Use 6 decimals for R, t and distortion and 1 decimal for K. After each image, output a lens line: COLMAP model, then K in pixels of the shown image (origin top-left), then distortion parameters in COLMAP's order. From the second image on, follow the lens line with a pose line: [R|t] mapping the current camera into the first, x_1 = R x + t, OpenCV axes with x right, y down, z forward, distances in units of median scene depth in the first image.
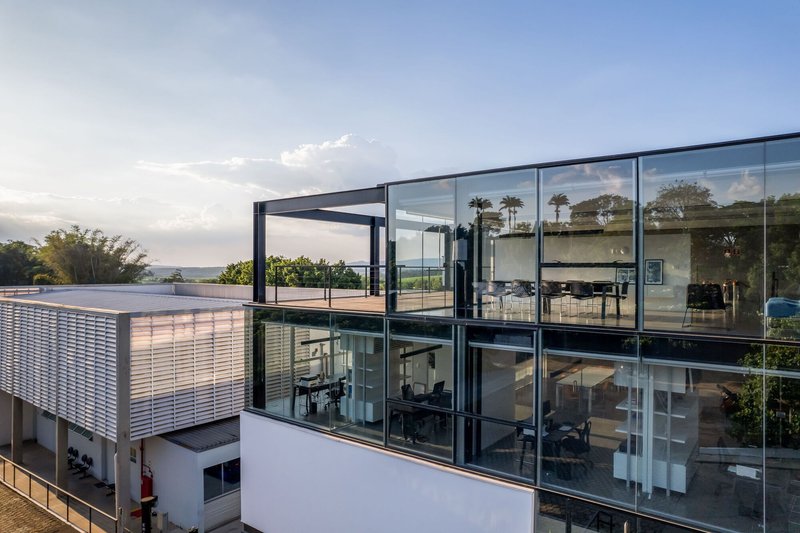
lens RADIAL K [[506.2, 0, 398.0], [0, 506.2, 271.9], [0, 0, 1]] dist [-0.020075, 0.005102]
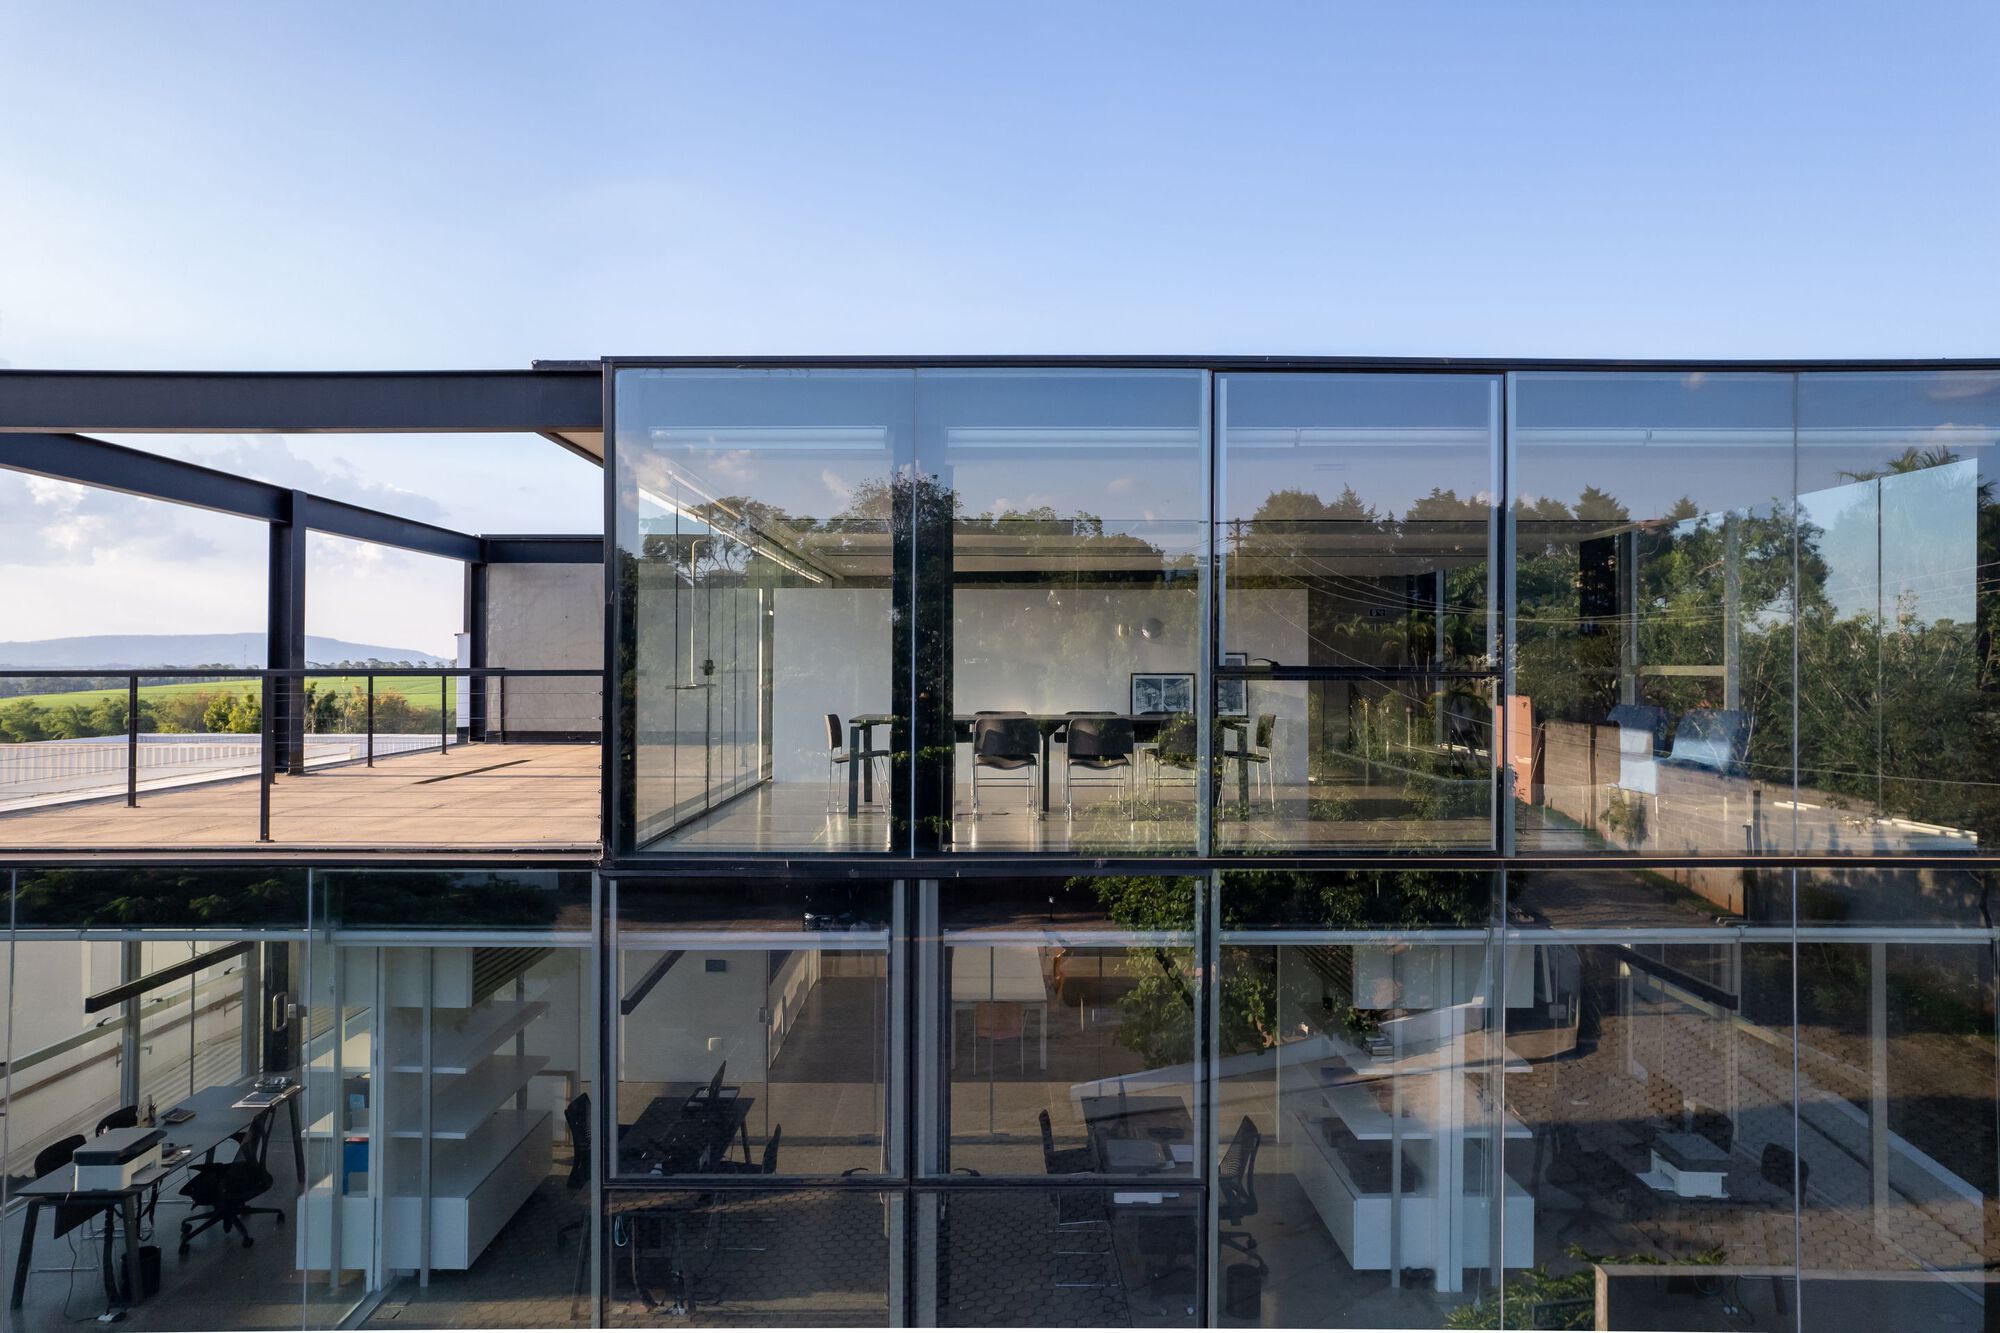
lens RADIAL K [[1265.4, 0, 1003.6], [0, 1265.4, 656.0], [0, 0, 1]] dist [-0.020075, 0.005102]
pose [[0.803709, 0.005526, 0.594996, -0.213373], [0.004486, 0.999872, -0.015347, -0.008429], [-0.595005, 0.015004, 0.803582, 0.303587]]
